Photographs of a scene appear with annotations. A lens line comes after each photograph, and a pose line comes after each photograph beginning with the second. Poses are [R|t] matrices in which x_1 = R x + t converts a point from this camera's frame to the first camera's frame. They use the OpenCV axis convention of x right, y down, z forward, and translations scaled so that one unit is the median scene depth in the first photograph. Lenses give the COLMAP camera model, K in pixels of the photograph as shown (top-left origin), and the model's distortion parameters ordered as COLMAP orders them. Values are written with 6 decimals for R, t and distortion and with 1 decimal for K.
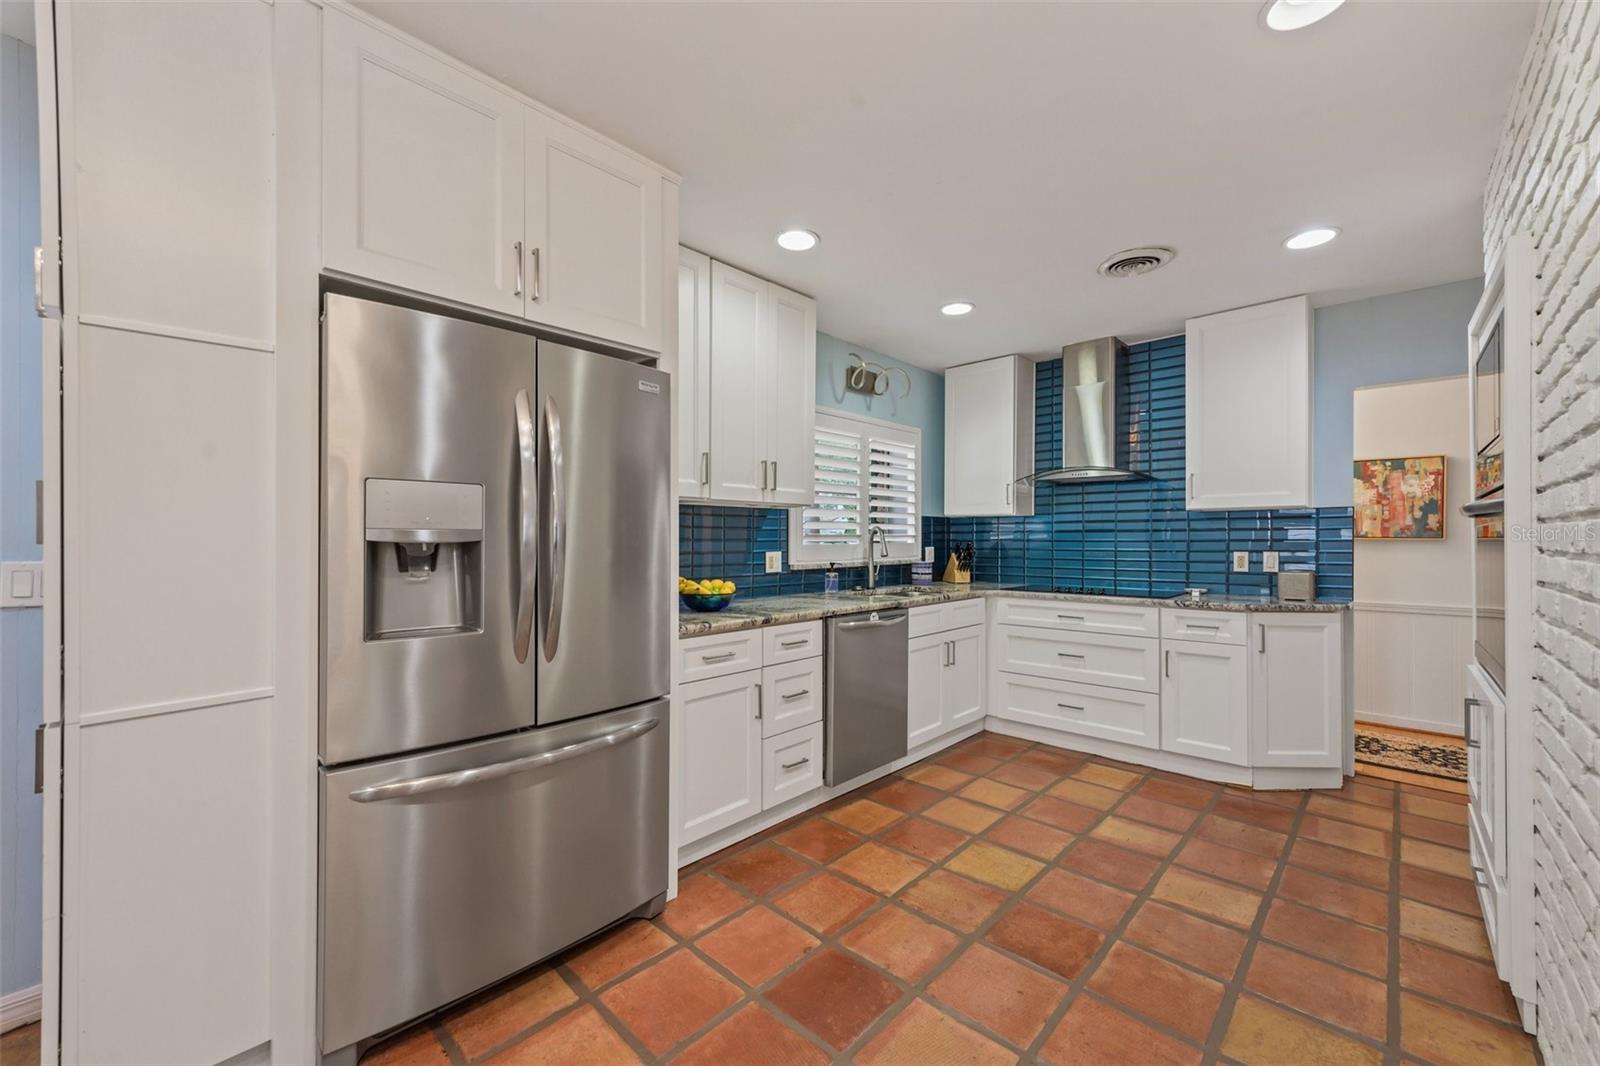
lens RADIAL K [[631.6, 0, 793.3], [0, 631.6, 537.8], [0, 0, 1]] dist [0.003544, -0.000550]
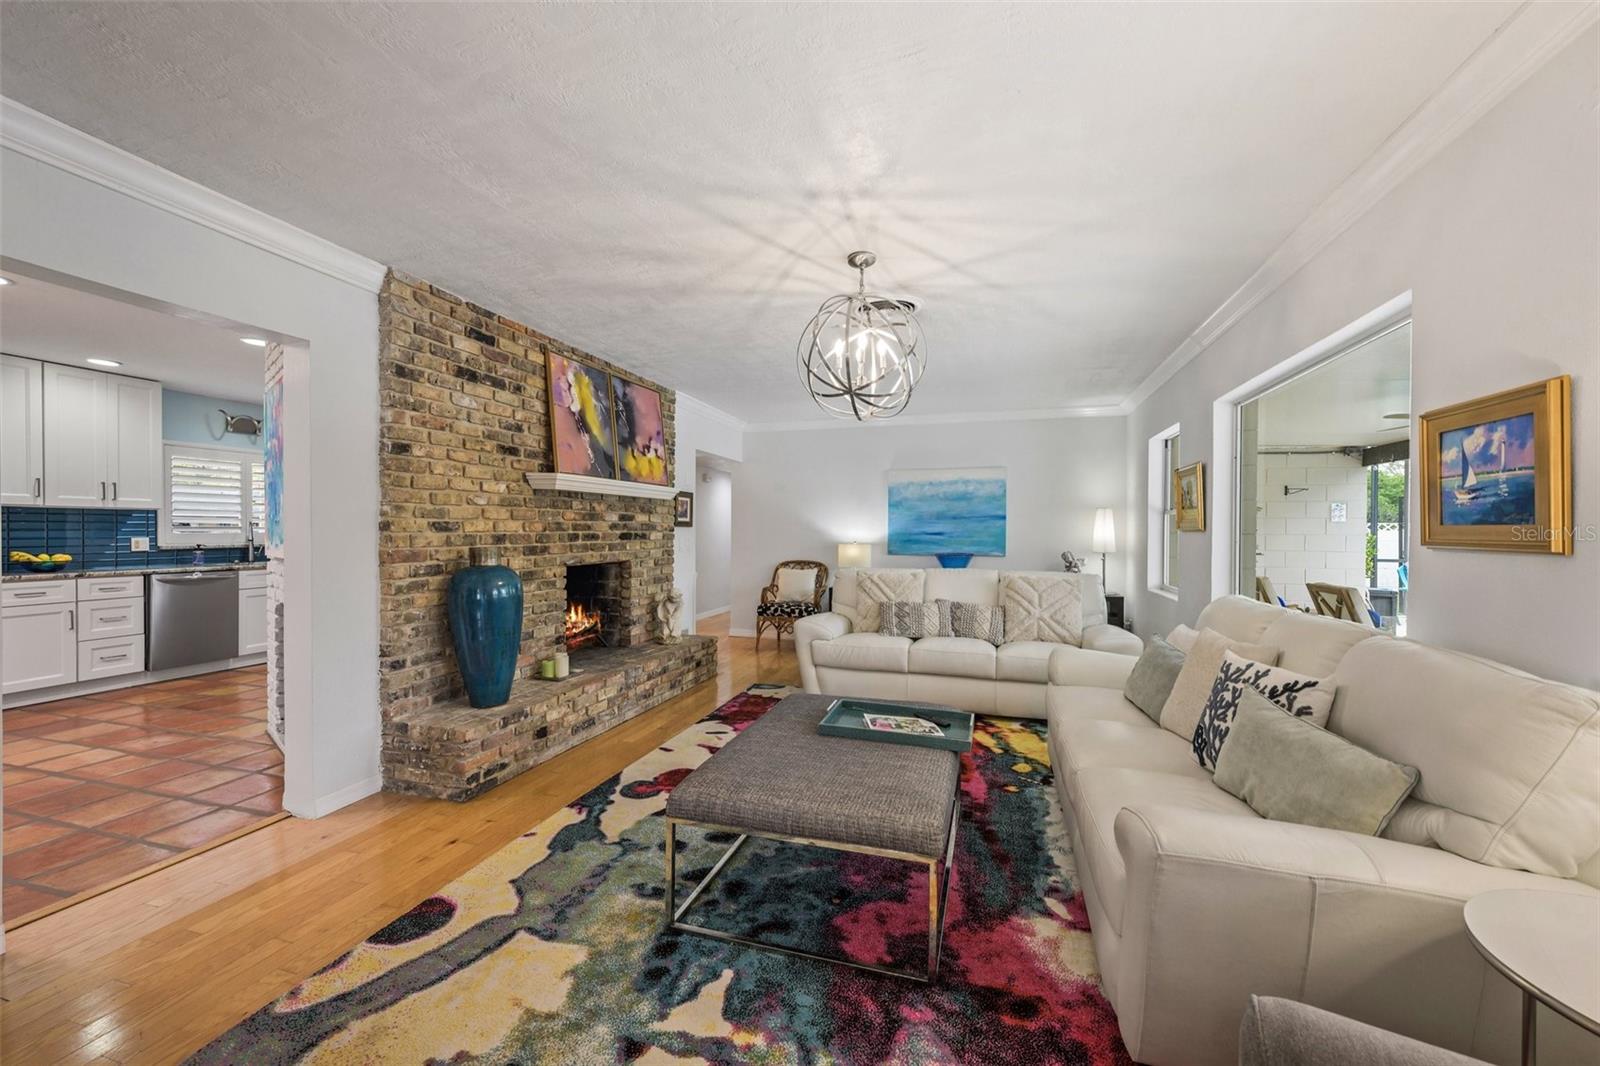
lens RADIAL K [[631.6, 0, 801.3], [0, 631.6, 537.9], [0, 0, 1]] dist [0.003544, -0.000550]
pose [[0.890326, -0.003193, 0.455312, 0.830380], [-0.004219, 0.999875, 0.015262, -0.009115], [-0.455303, -0.015509, 0.890201, -1.321281]]
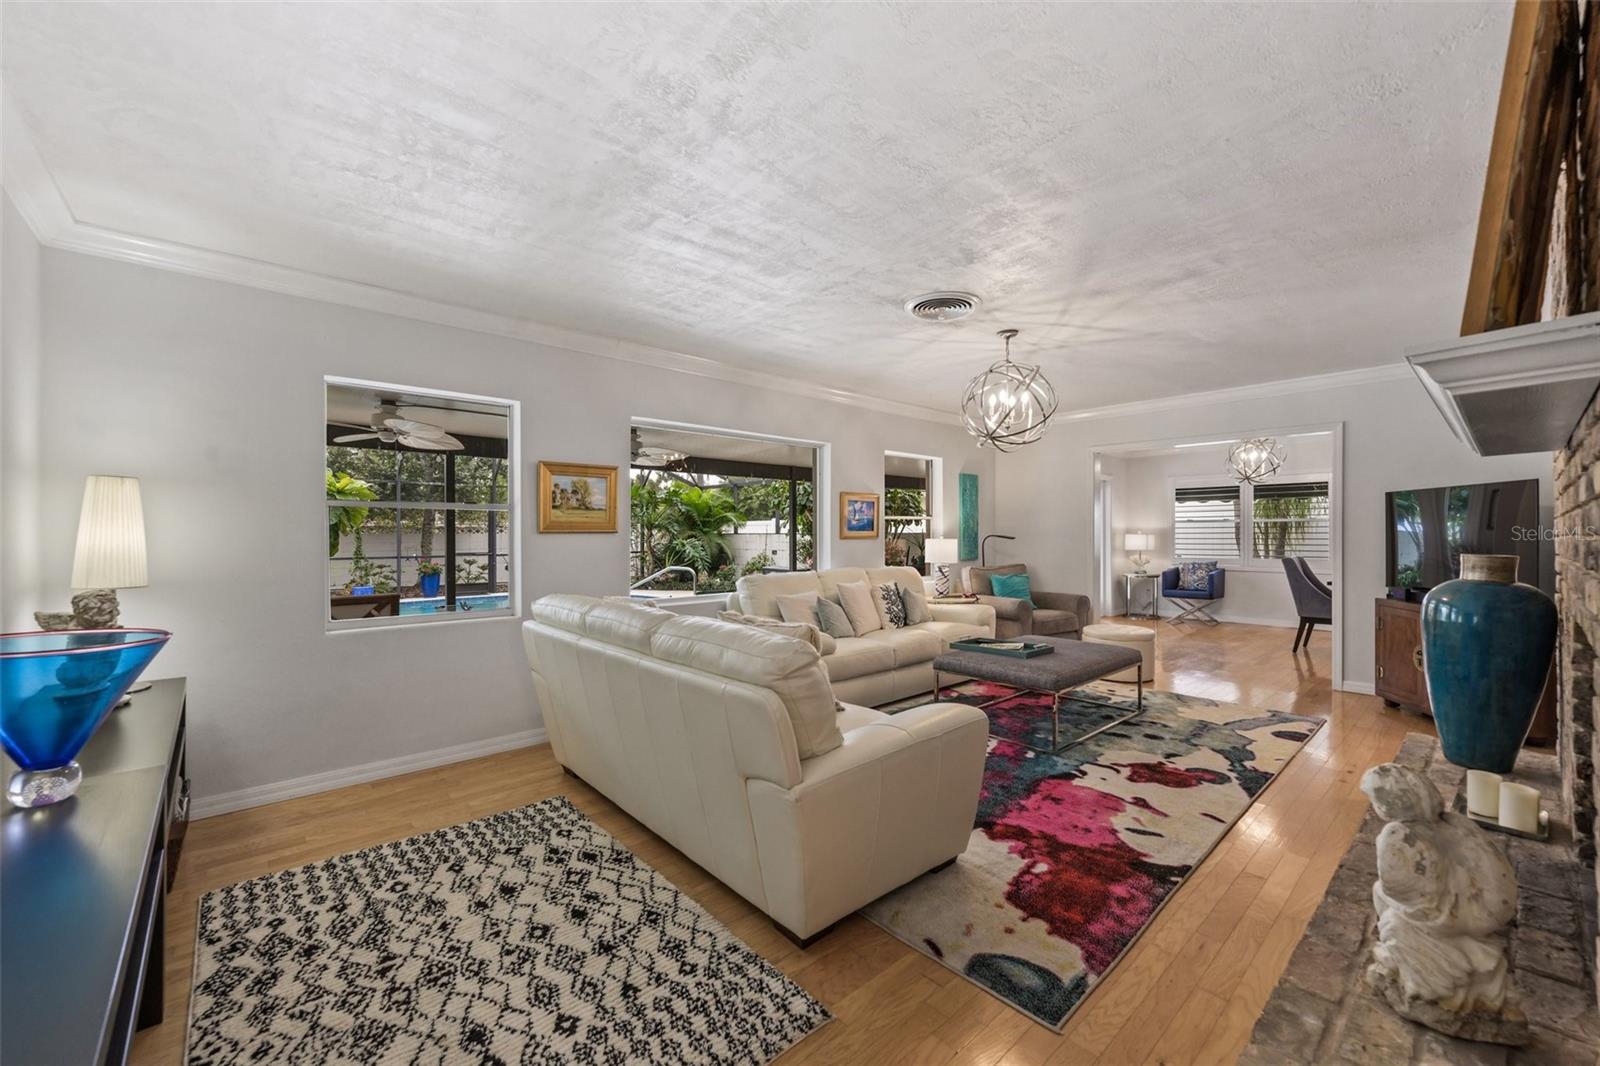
lens RADIAL K [[631.6, 0, 798.7], [0, 631.6, 538.5], [0, 0, 1]] dist [0.003544, -0.000550]
pose [[-0.997297, 0.001808, 0.073454, 1.683067], [0.002077, 0.999991, 0.003586, 0.000848], [-0.073447, 0.003728, -0.997292, 0.828128]]
